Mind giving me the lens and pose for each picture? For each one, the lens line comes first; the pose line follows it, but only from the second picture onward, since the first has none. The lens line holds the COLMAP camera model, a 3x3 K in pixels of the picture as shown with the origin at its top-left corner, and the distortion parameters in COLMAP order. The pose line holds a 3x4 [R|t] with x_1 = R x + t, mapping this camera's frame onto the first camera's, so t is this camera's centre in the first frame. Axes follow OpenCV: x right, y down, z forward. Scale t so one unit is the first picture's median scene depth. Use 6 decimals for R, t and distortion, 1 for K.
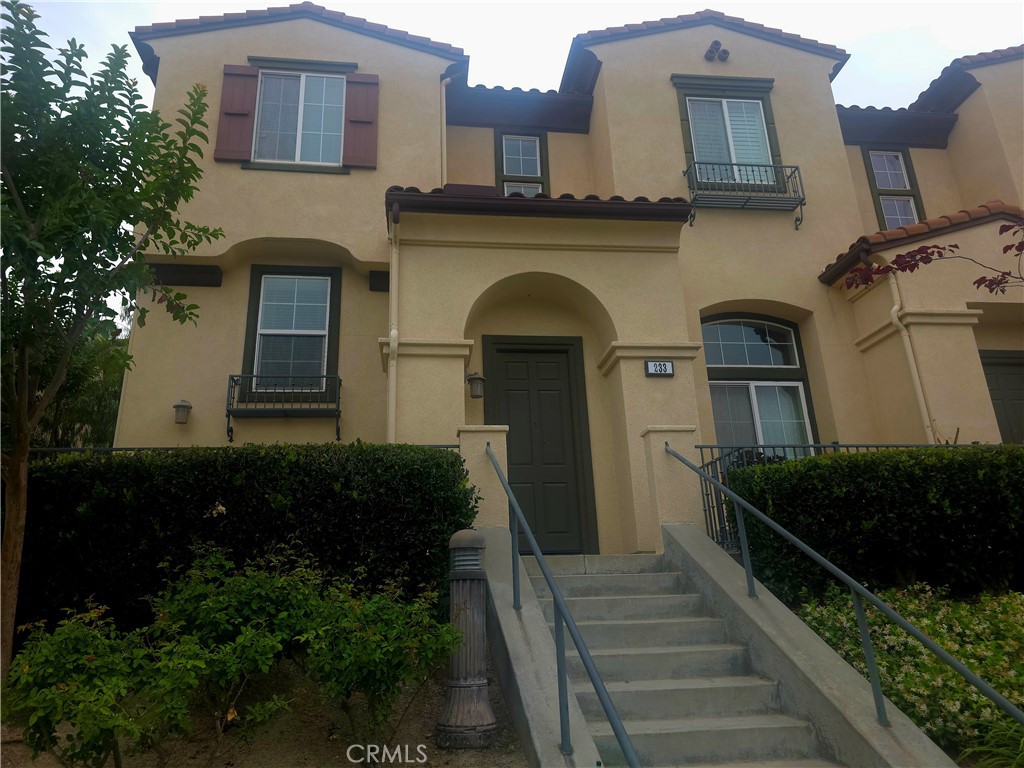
lens RADIAL K [[685.0, 0, 512.0], [0, 685.0, 384.0], [0, 0, 1]] dist [-0.003958, -0.001073]
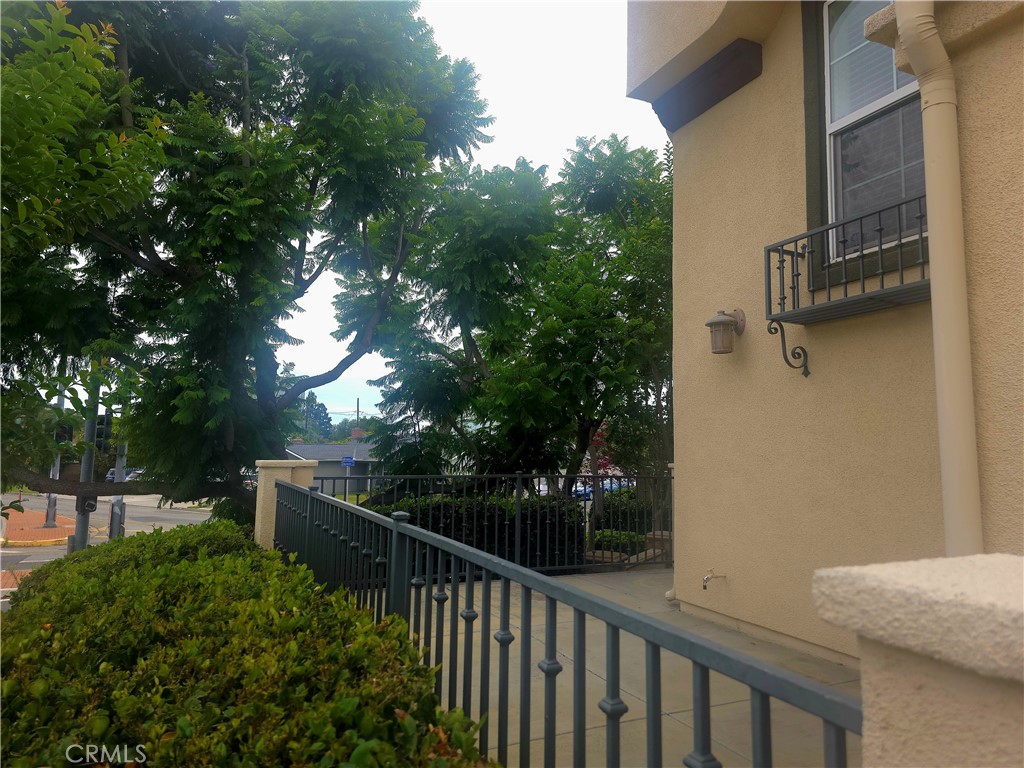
lens RADIAL K [[685.0, 0, 512.0], [0, 685.0, 384.0], [0, 0, 1]] dist [-0.003958, -0.001073]
pose [[0.301548, -0.059579, -0.951588, -0.009627], [0.271302, 0.962150, 0.025732, 0.025495], [0.914037, -0.265927, 0.306298, 0.871304]]
